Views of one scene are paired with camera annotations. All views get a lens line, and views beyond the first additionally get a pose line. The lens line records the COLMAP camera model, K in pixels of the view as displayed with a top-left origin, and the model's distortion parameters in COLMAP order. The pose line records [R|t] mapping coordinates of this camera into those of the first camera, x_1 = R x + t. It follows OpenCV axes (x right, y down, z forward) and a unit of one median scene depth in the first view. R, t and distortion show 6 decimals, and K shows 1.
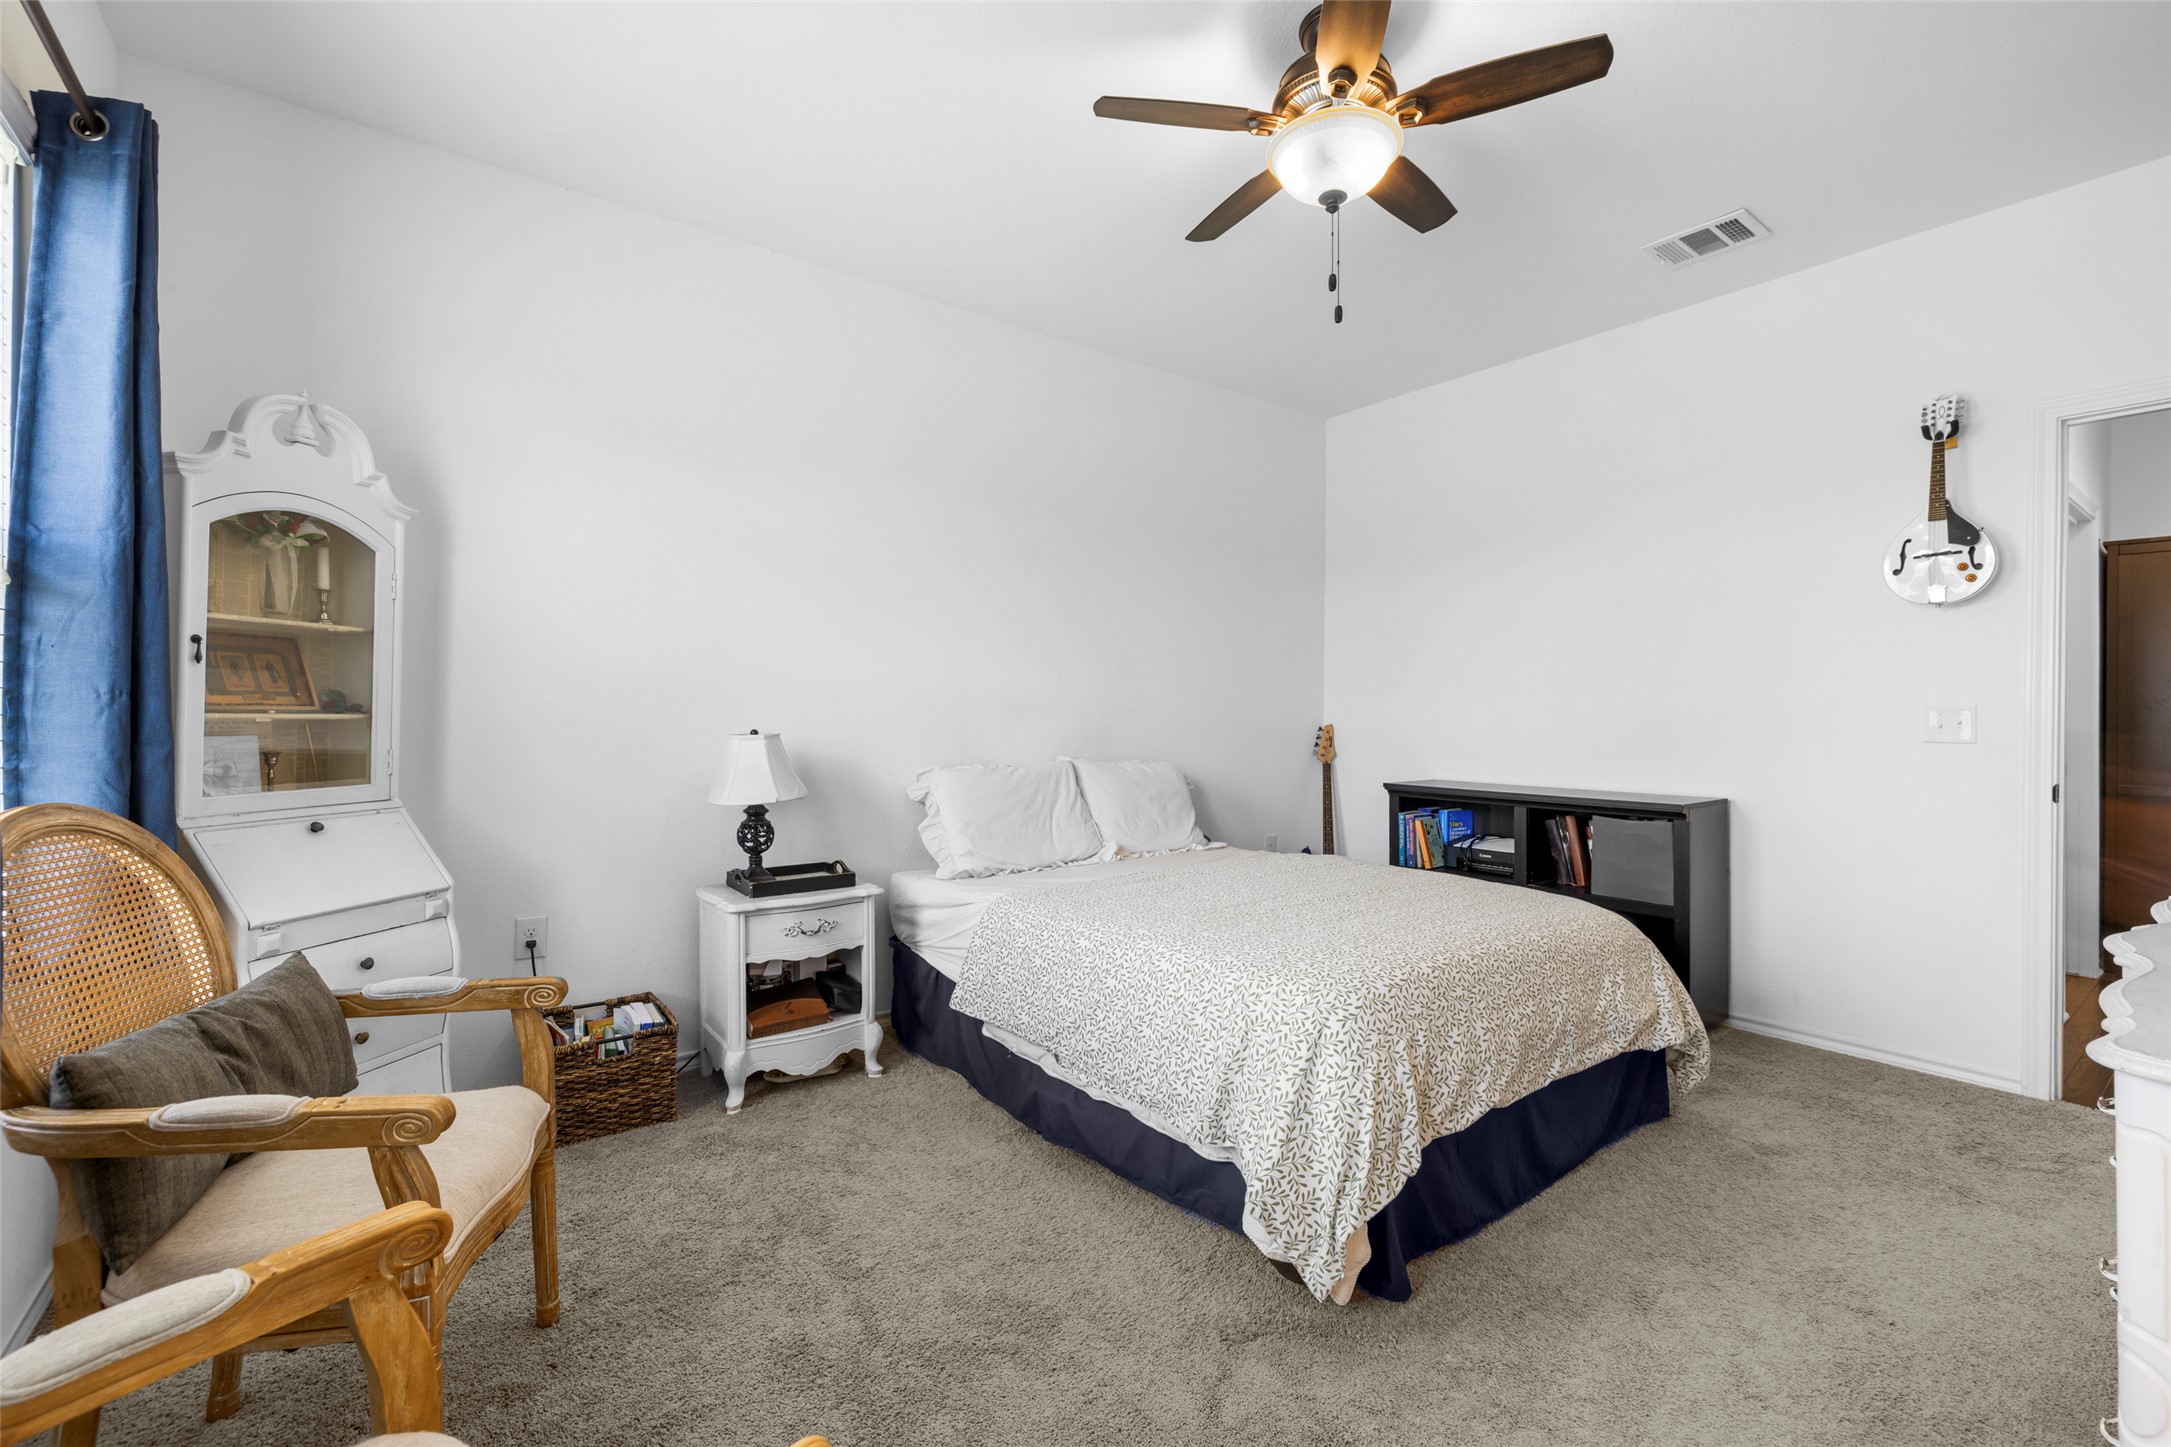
lens RADIAL K [[917.4, 0, 1076.8], [0, 917.4, 718.6], [0, 0, 1]] dist [0.001792, -0.000206]
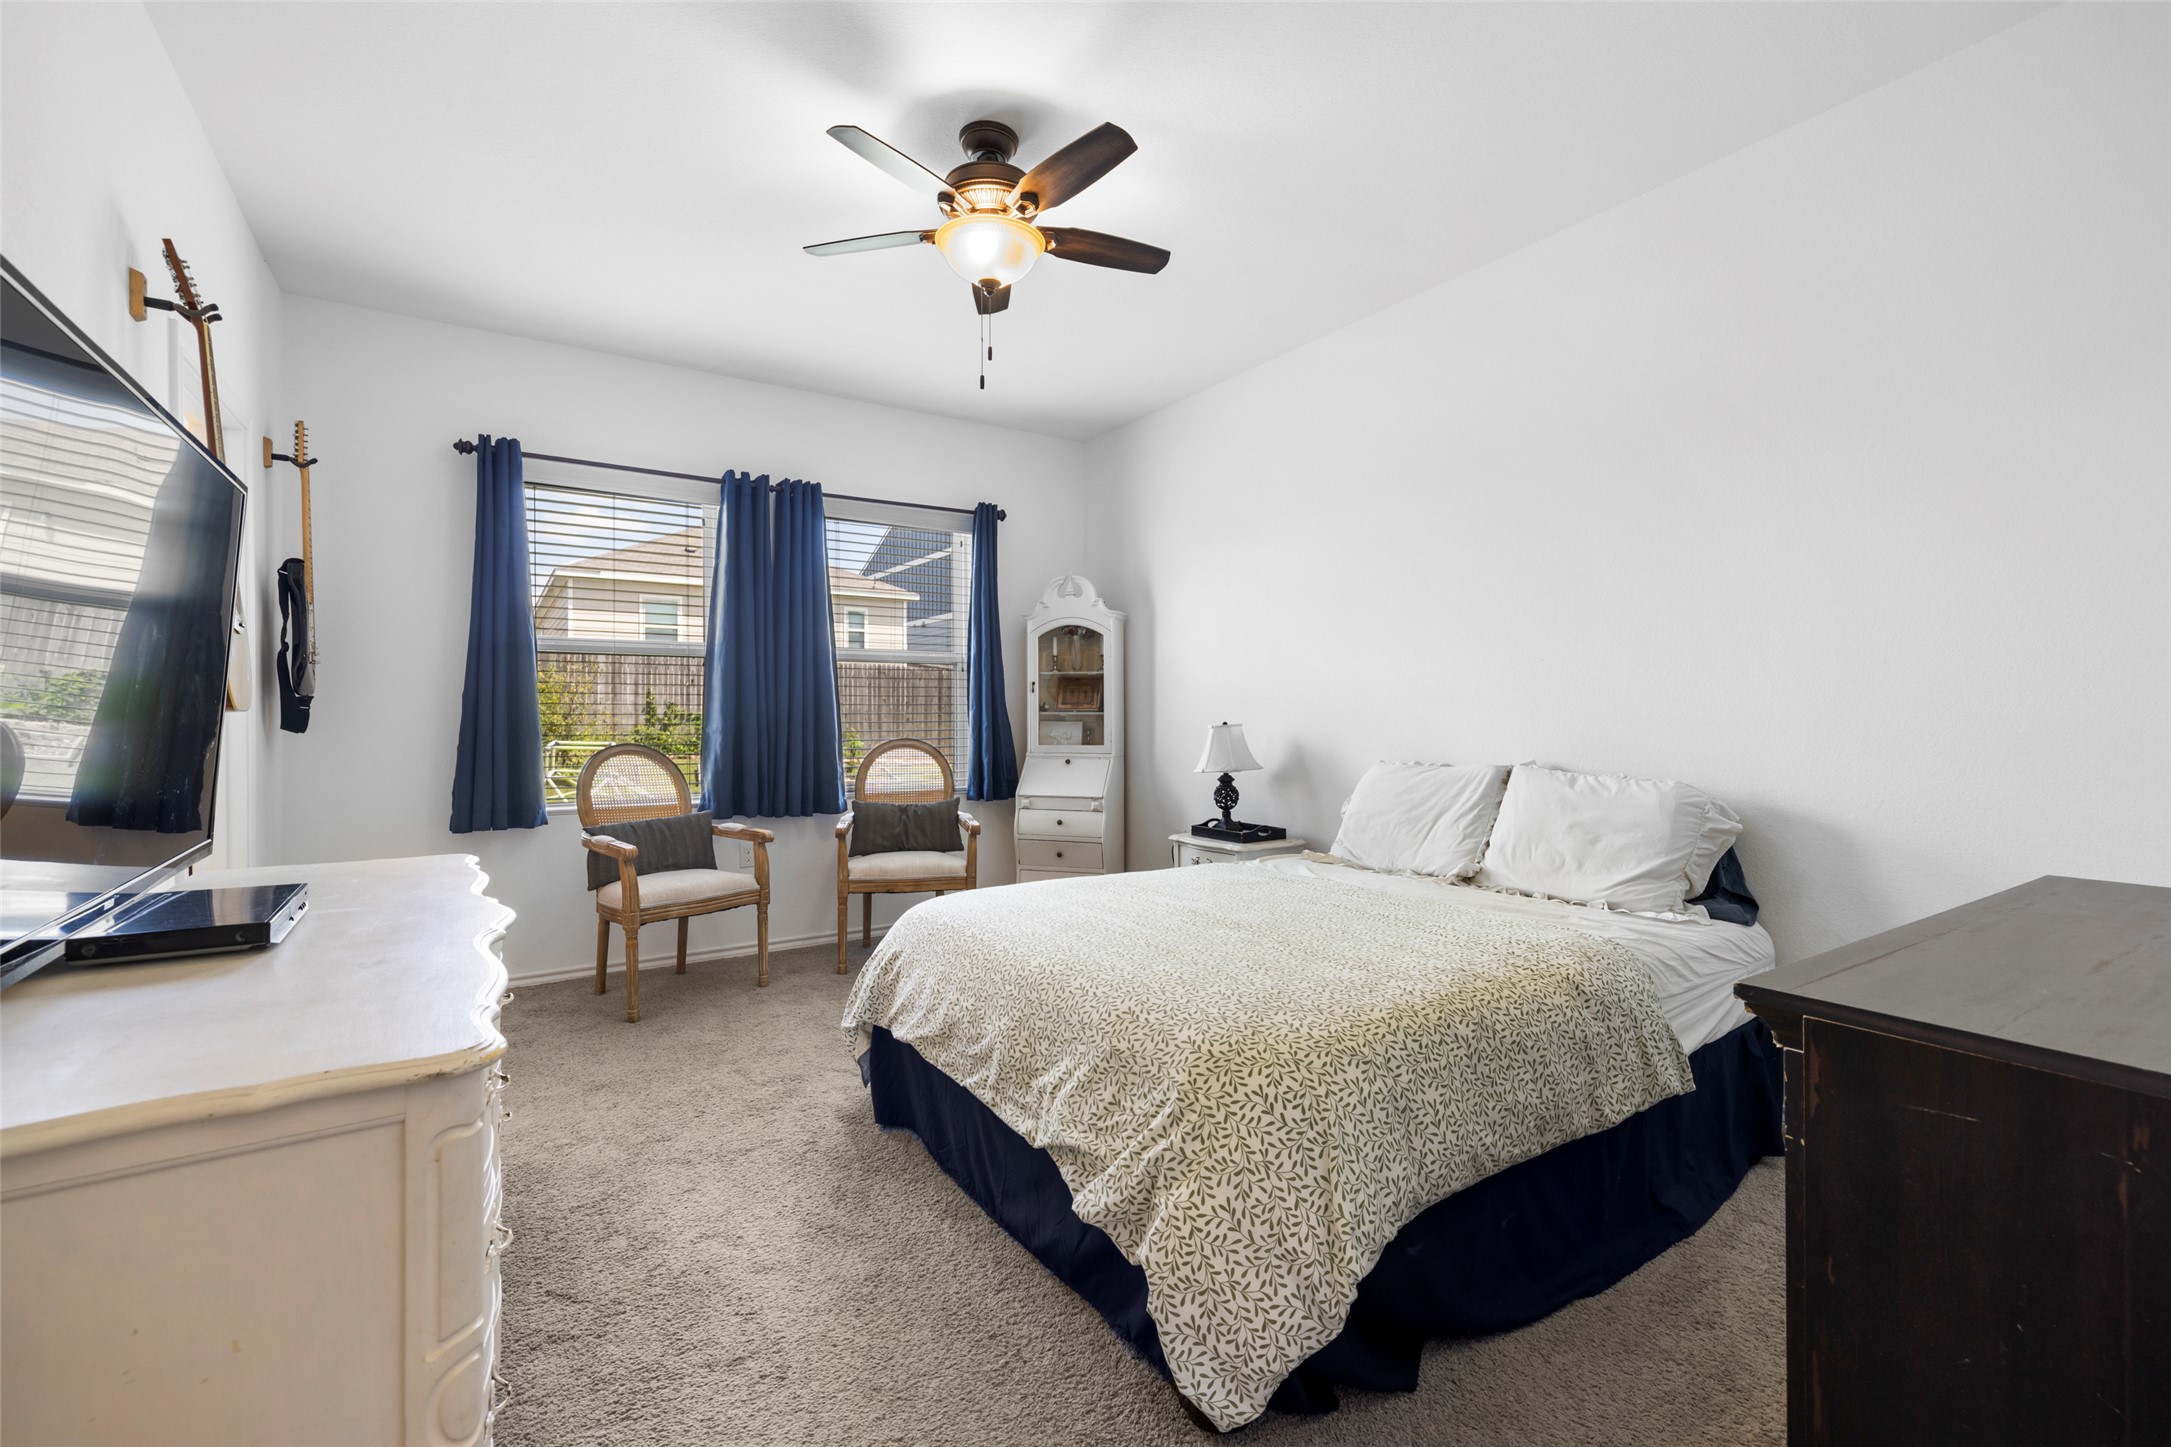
lens RADIAL K [[917.4, 0, 1076.5], [0, 917.4, 718.0], [0, 0, 1]] dist [0.001792, -0.000206]
pose [[-0.061725, 0.002653, -0.998090, 1.380989], [-0.001821, 0.999995, 0.002771, 0.003503], [0.998092, 0.001989, -0.061720, 1.102953]]
